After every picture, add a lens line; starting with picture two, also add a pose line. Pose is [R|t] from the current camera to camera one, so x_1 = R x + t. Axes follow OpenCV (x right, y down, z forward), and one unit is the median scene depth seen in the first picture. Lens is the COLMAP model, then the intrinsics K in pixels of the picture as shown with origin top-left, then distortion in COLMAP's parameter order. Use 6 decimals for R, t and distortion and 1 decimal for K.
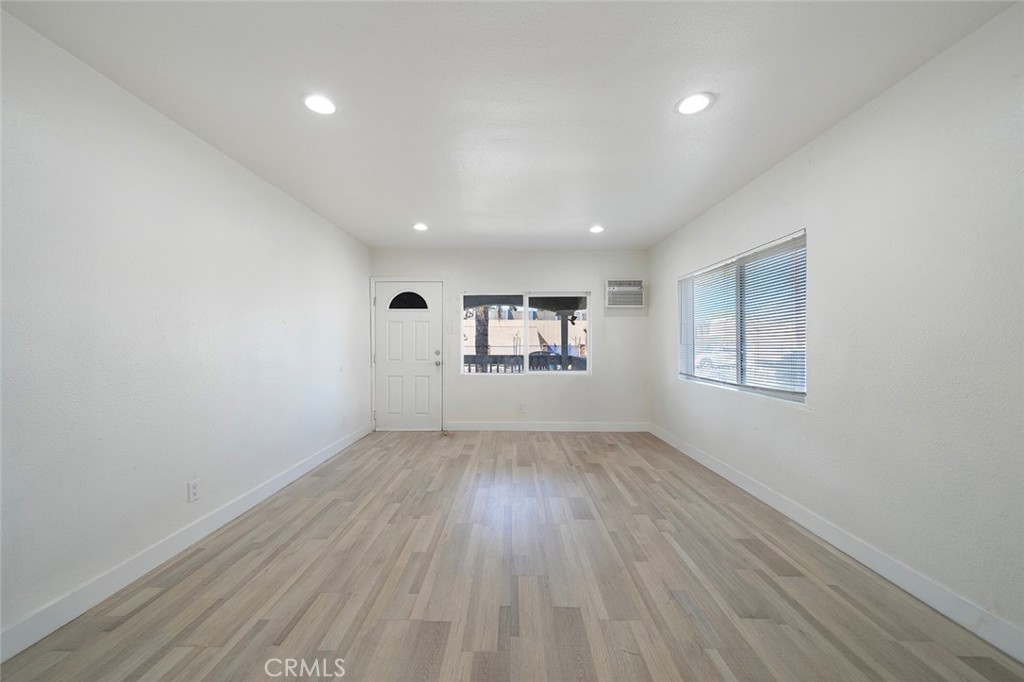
lens RADIAL K [[376.1, 0, 509.1], [0, 376.1, 344.4], [0, 0, 1]] dist [-0.000240, -0.000402]
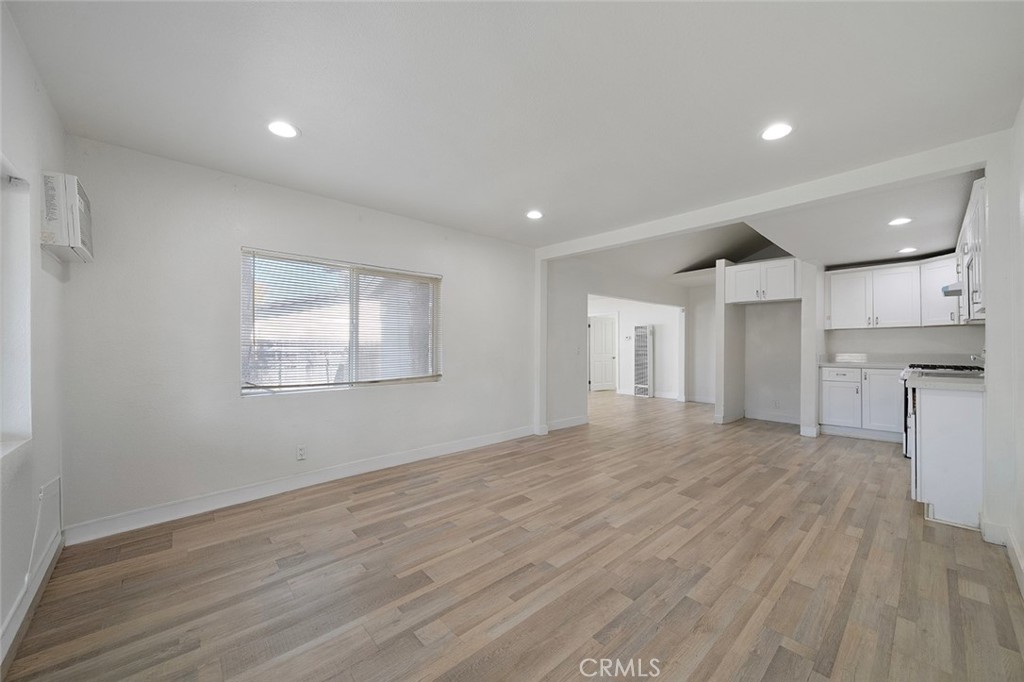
lens RADIAL K [[376.1, 0, 507.6], [0, 376.1, 345.6], [0, 0, 1]] dist [-0.000240, -0.000402]
pose [[-0.672794, 0.001588, 0.739828, -0.570702], [0.002631, 0.999997, 0.000245, 0.000184], [-0.739825, 0.002111, -0.672796, 1.694773]]
